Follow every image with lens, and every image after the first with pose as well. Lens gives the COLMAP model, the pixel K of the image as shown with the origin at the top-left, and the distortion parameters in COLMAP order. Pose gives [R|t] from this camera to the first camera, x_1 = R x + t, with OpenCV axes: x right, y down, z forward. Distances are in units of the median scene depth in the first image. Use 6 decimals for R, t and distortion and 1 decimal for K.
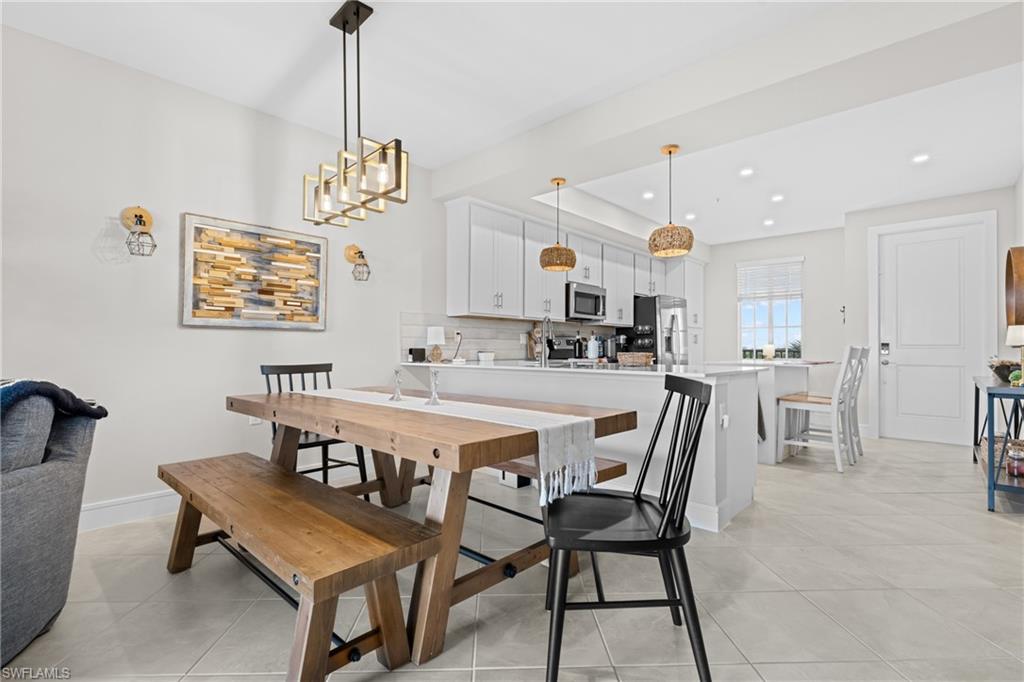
lens RADIAL K [[483.7, 0, 511.1], [0, 483.7, 346.8], [0, 0, 1]] dist [-0.019299, 0.002248]
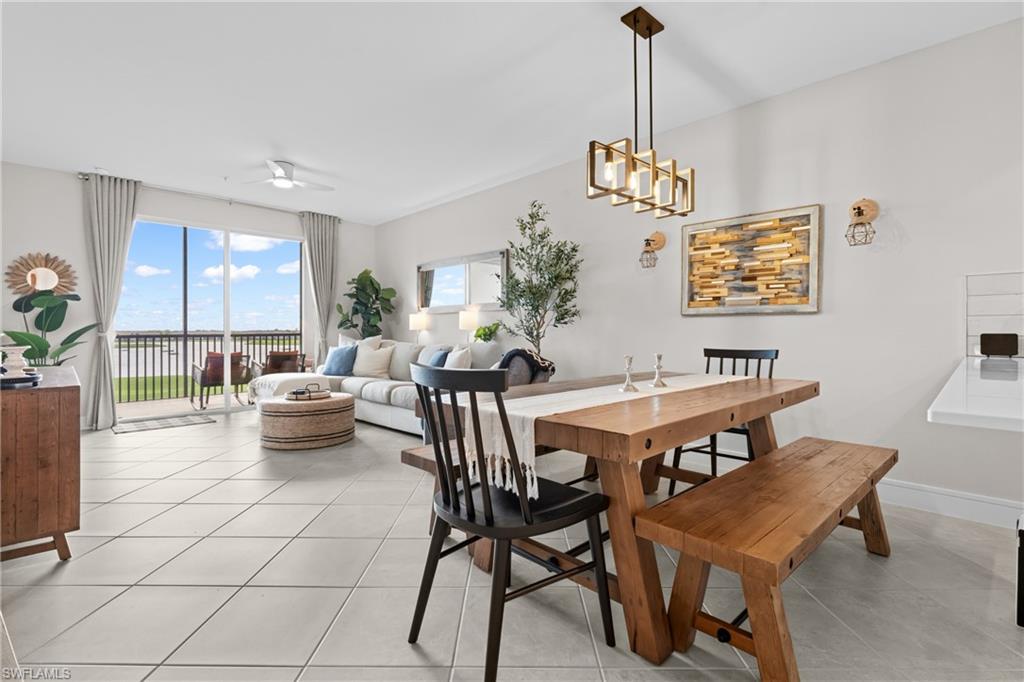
lens RADIAL K [[483.7, 0, 511.5], [0, 483.7, 334.8], [0, 0, 1]] dist [-0.019299, 0.002248]
pose [[-0.058673, -0.002986, -0.998273, 0.544819], [0.000313, 0.999995, -0.003010, 0.009128], [0.998277, -0.000489, -0.058671, 0.557249]]
